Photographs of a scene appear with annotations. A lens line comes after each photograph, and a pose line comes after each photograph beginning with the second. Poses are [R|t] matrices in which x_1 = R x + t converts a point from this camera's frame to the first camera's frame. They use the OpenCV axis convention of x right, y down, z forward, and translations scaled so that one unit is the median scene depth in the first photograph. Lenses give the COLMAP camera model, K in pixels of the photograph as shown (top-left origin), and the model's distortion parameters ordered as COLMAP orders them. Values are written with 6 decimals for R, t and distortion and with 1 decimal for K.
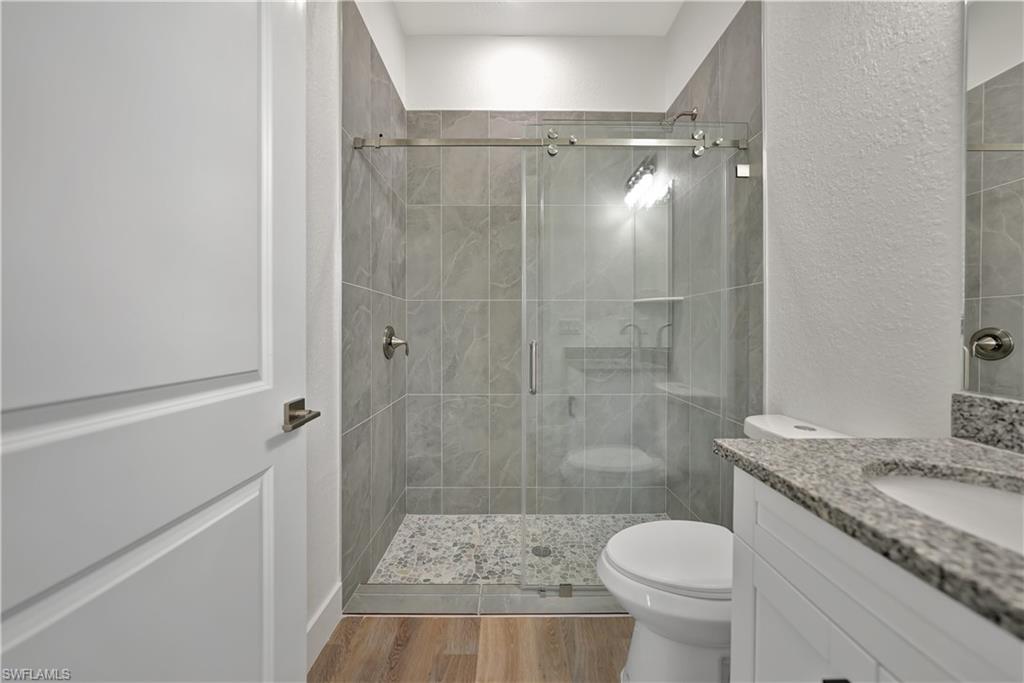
lens RADIAL K [[366.3, 0, 510.9], [0, 366.3, 335.8], [0, 0, 1]] dist [-0.020291, 0.000516]
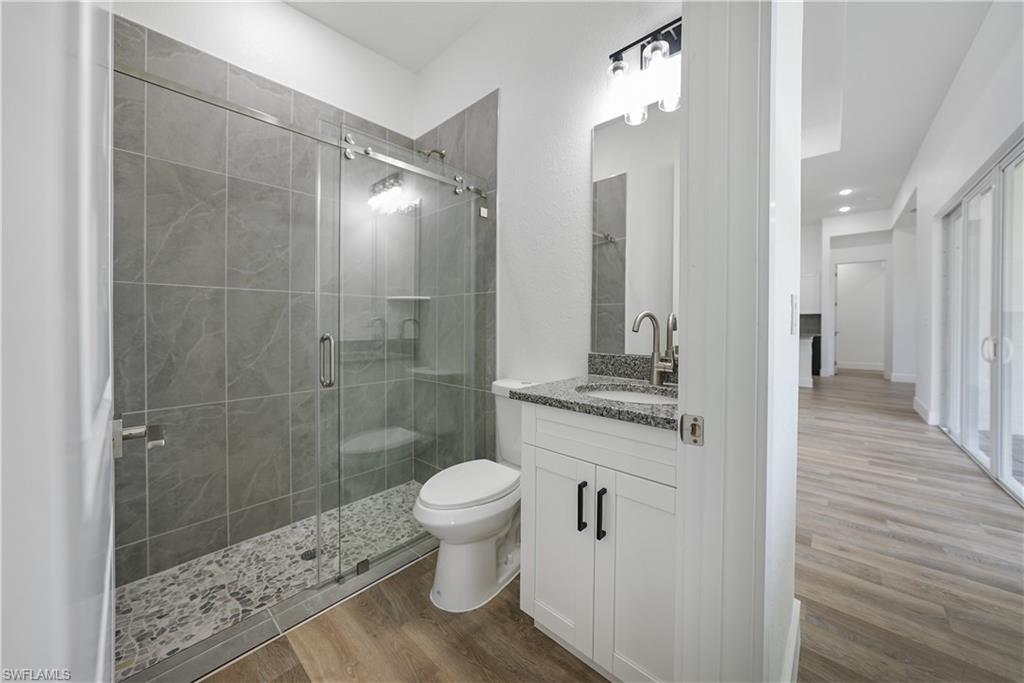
lens RADIAL K [[363.0, 0, 515.4], [0, 363.0, 327.5], [0, 0, 1]] dist [0.000752, 0.000412]
pose [[0.677331, -0.010752, 0.735600, -0.235788], [0.016091, 0.999871, -0.000202, 0.003074], [-0.735503, 0.011973, 0.677416, -0.047078]]
